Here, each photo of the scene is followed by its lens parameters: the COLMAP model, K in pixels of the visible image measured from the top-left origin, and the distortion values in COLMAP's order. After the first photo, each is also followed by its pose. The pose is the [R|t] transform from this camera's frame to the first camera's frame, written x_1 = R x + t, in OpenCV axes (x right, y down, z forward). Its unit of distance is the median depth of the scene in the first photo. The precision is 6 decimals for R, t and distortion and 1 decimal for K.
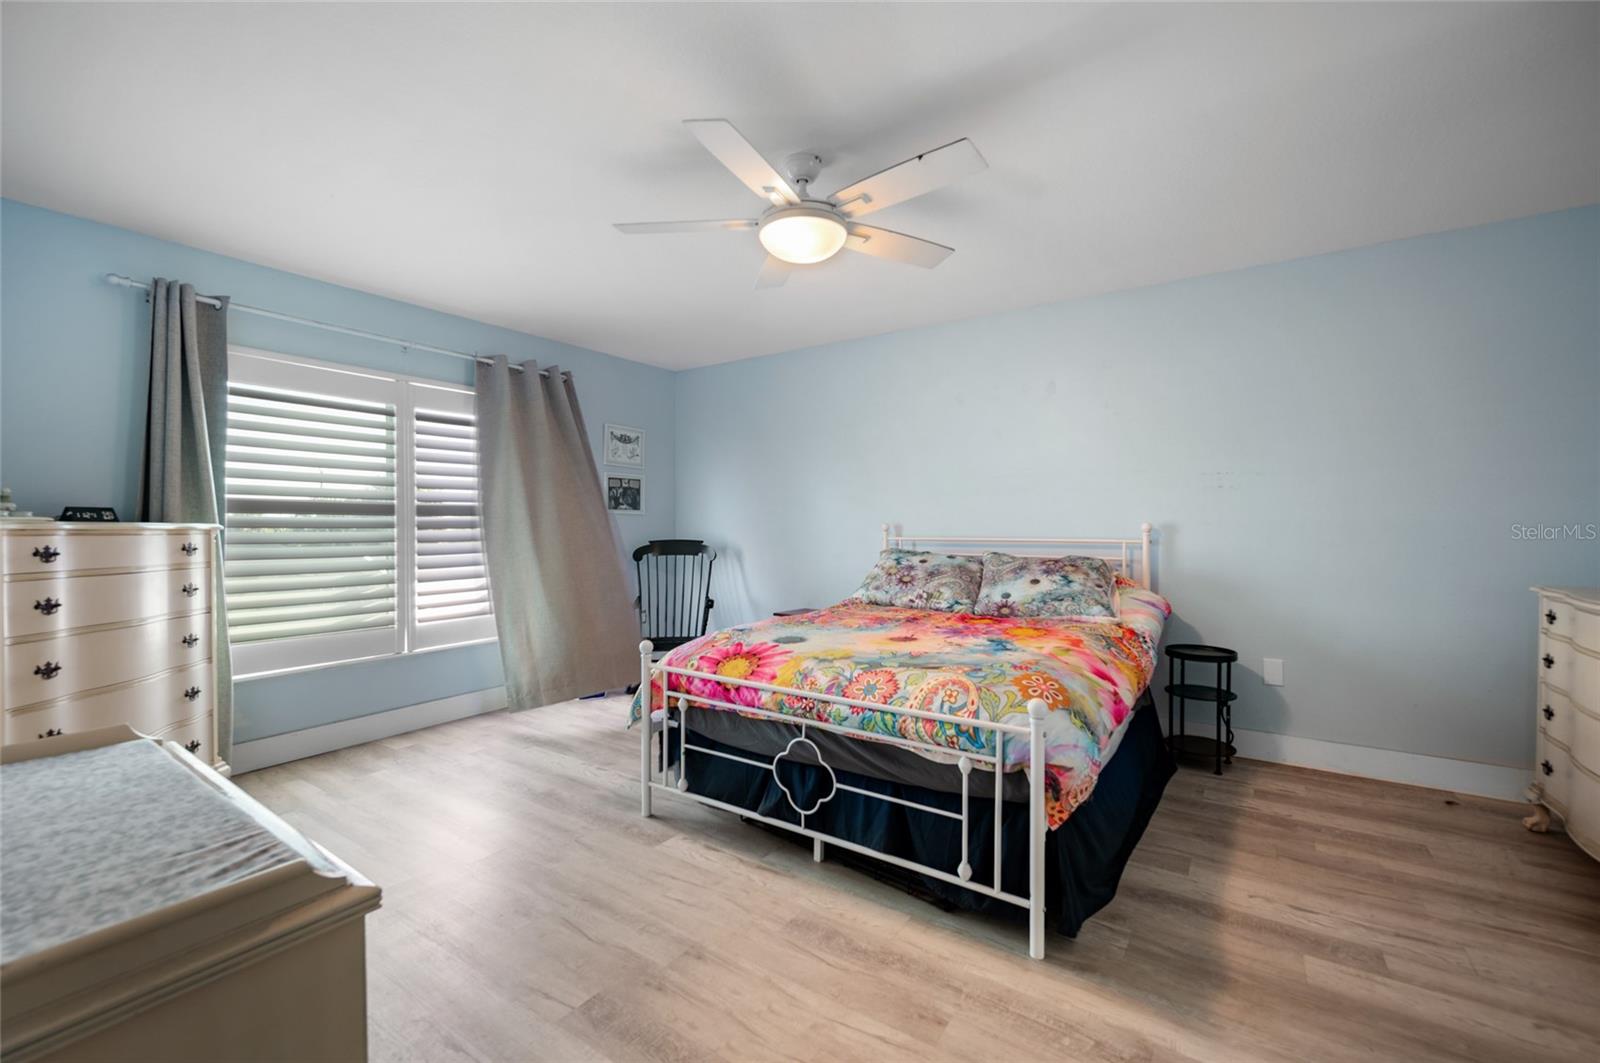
lens RADIAL K [[662.8, 0, 800.0], [0, 662.8, 531.5], [0, 0, 1]] dist [-0.000810, -0.000184]
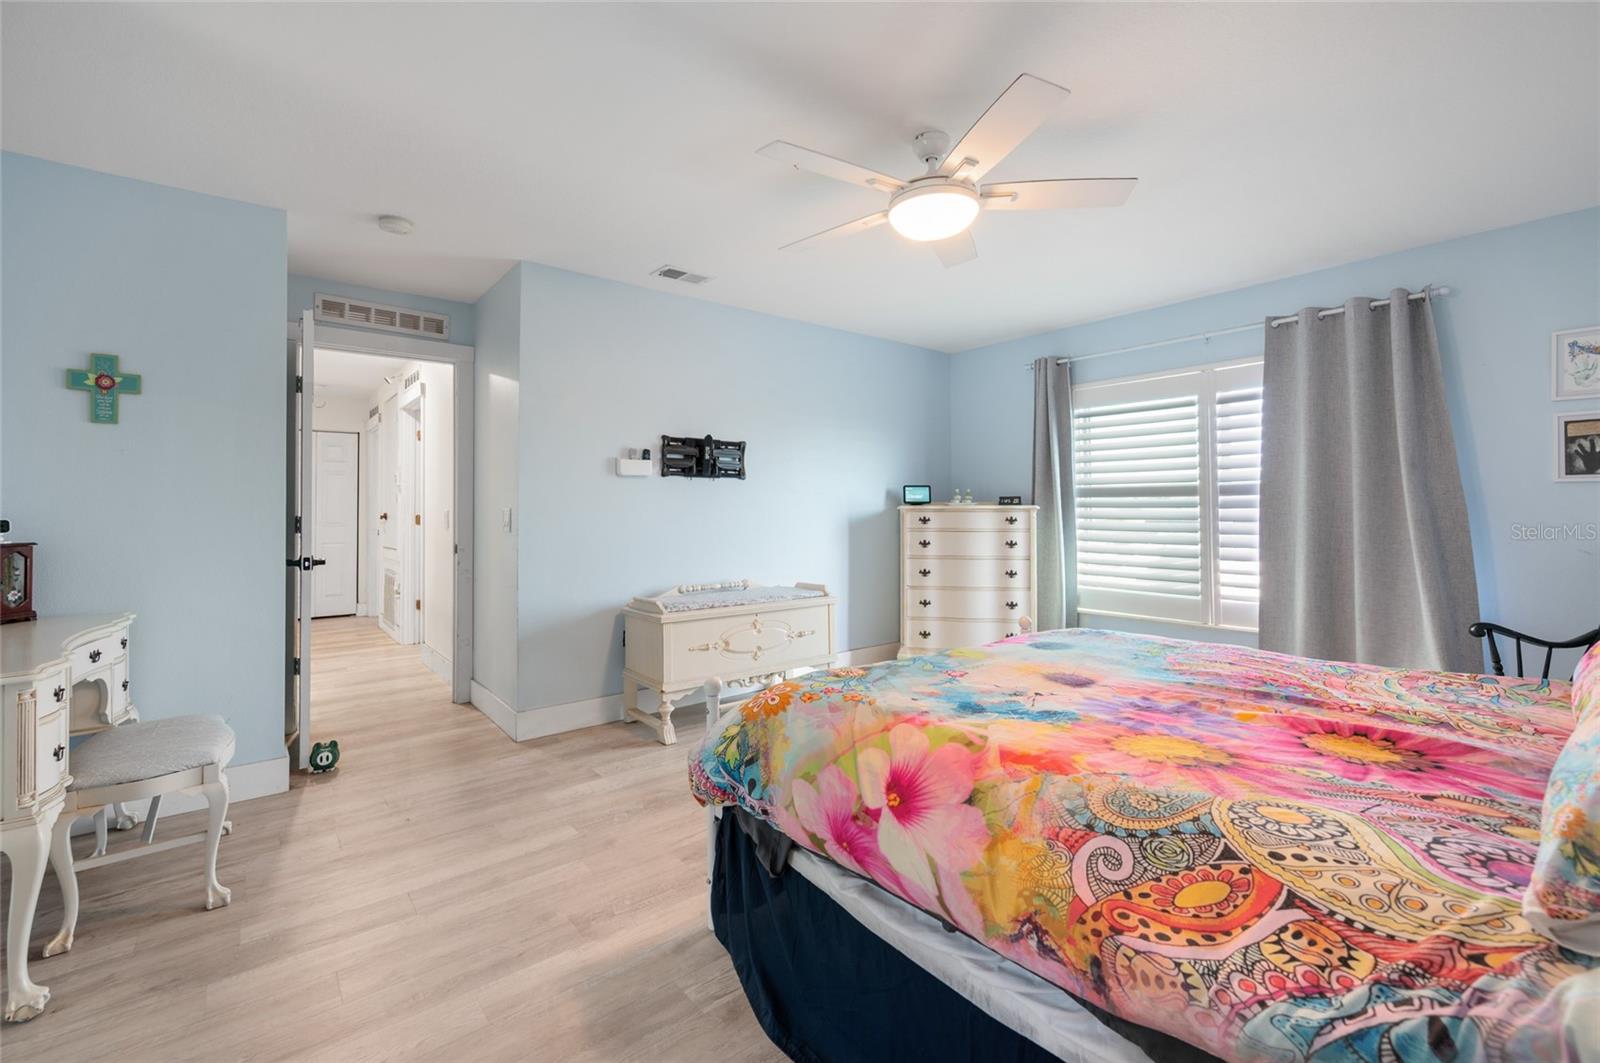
lens RADIAL K [[681.1, 0, 814.7], [0, 681.1, 522.1], [0, 0, 1]] dist [-0.002038, -0.000462]
pose [[-0.271309, 0.016382, -0.962353, 0.649555], [-0.003656, 0.999830, 0.018050, -0.000173], [0.962485, 0.008416, -0.271203, 0.703325]]
